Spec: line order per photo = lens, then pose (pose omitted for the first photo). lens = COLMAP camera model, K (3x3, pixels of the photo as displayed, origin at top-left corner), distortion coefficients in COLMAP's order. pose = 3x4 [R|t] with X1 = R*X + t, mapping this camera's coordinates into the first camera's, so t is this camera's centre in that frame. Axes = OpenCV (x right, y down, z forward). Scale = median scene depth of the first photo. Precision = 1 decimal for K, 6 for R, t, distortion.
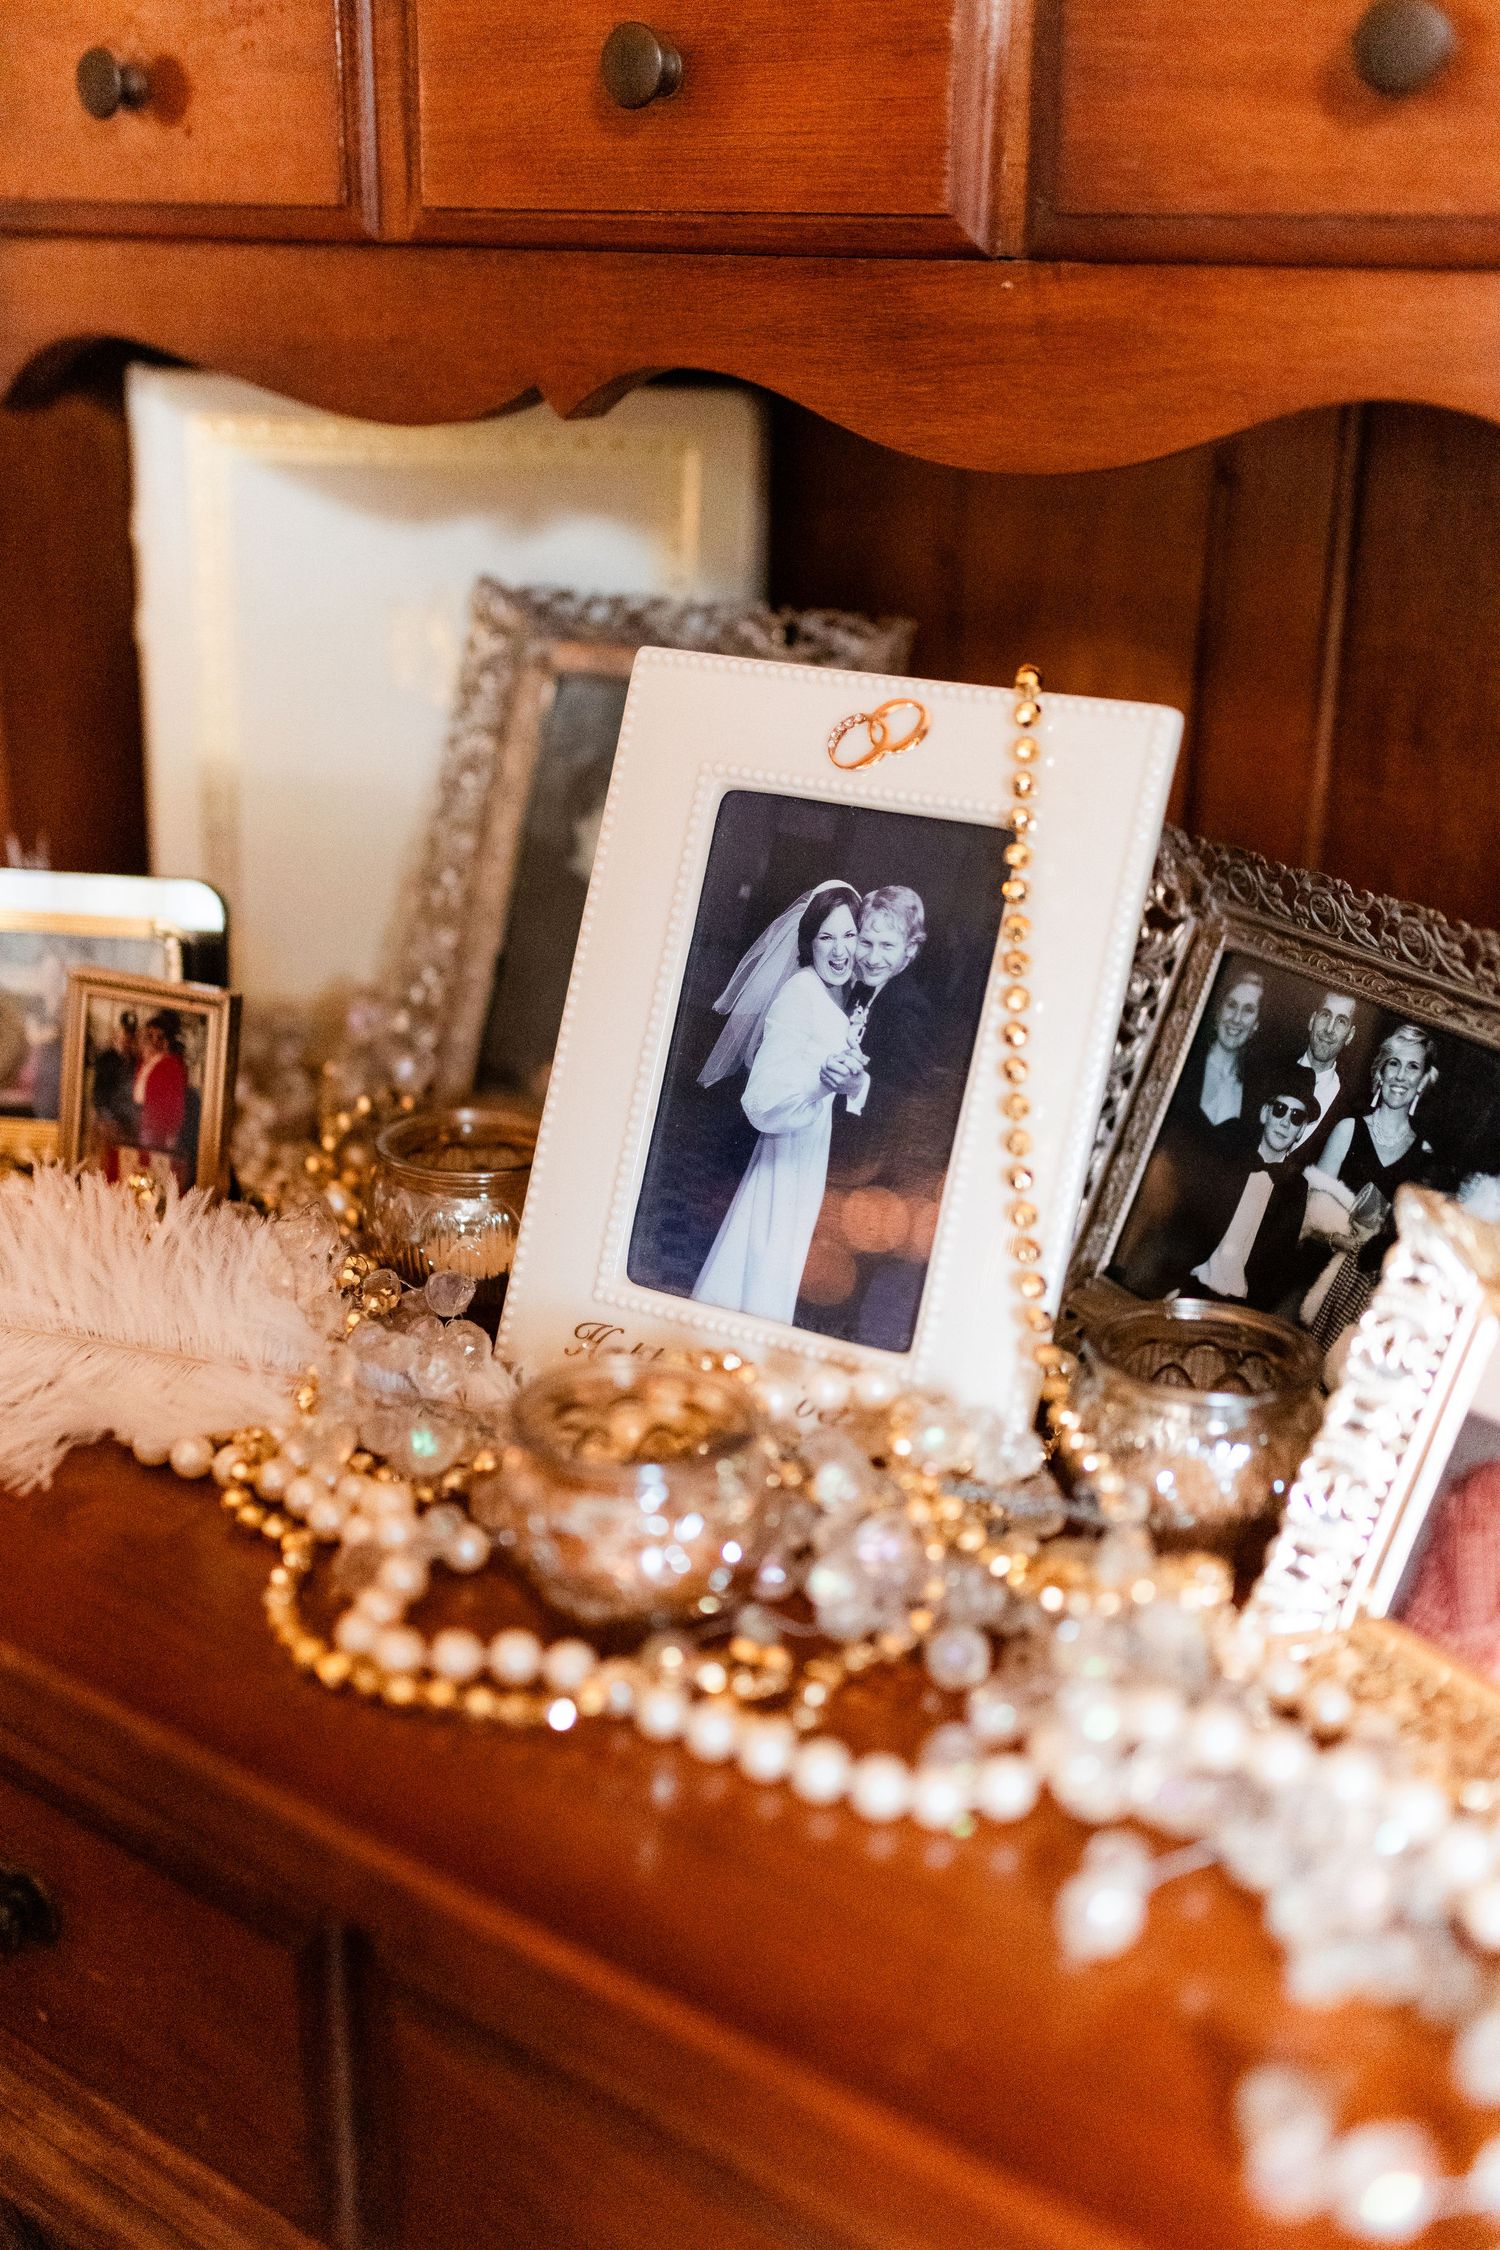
lens RADIAL K [[2349.8, 0, 750.0], [0, 2349.8, 1125.0], [0, 0, 1]] dist [0.010332, -0.004265]
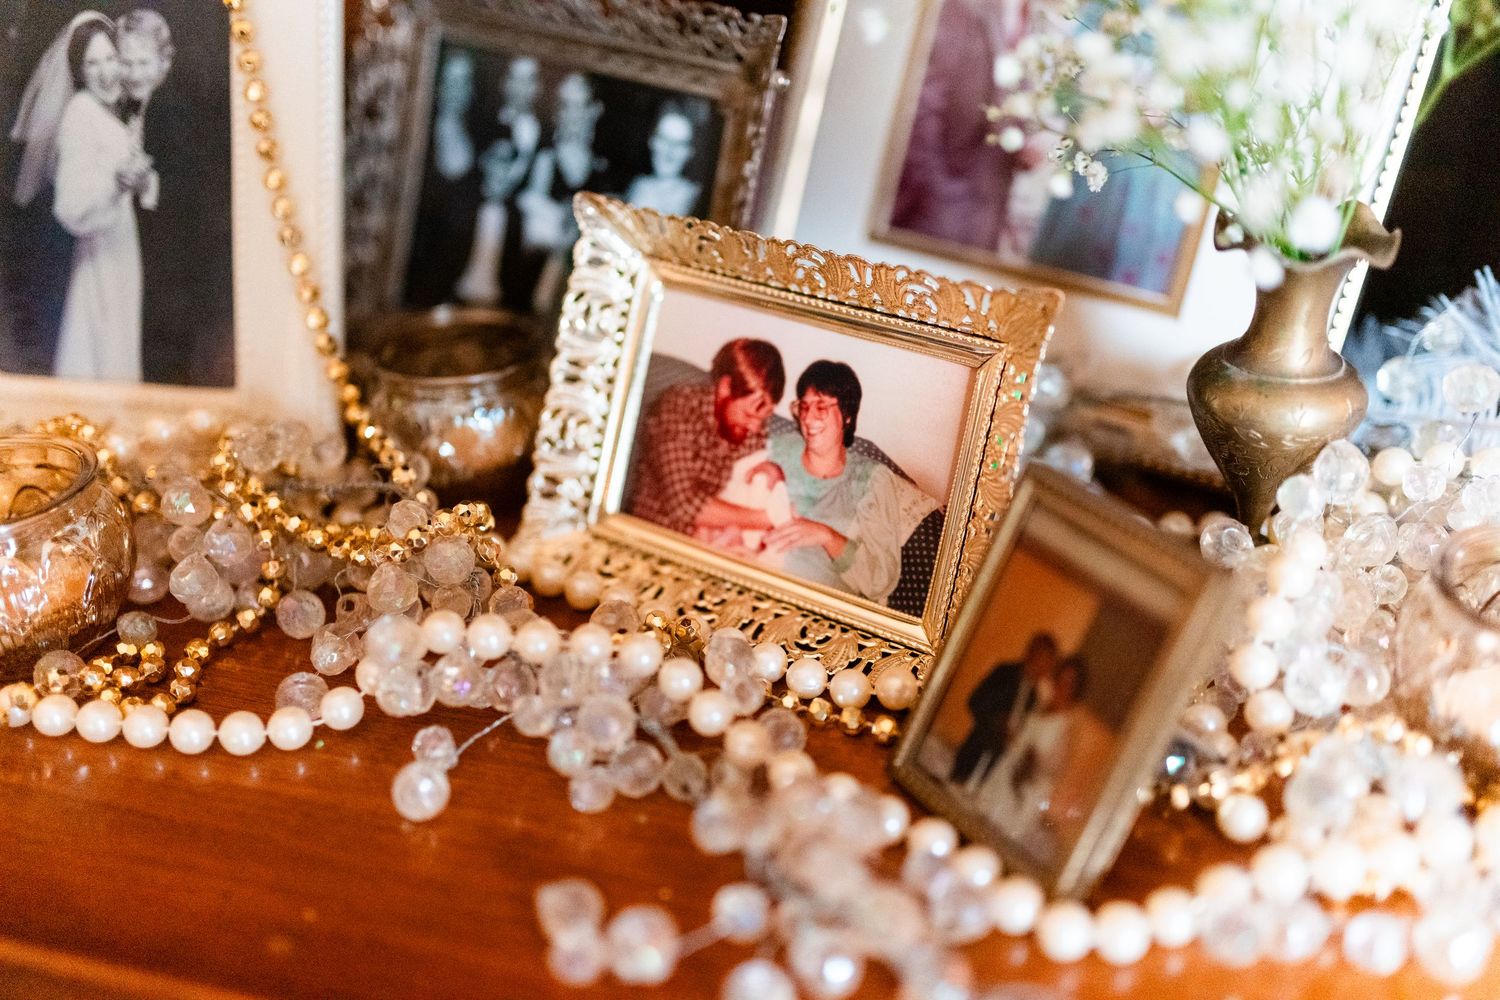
lens RADIAL K [[1469.2, 0, 750.0], [0, 1469.2, 500.0], [0, 0, 1]] dist [0.001323, 0.000117]
pose [[0.938379, -0.210124, 0.274397, 0.108053], [0.155205, 0.965596, 0.208653, 0.035687], [-0.308799, -0.153207, 0.938707, 0.177273]]
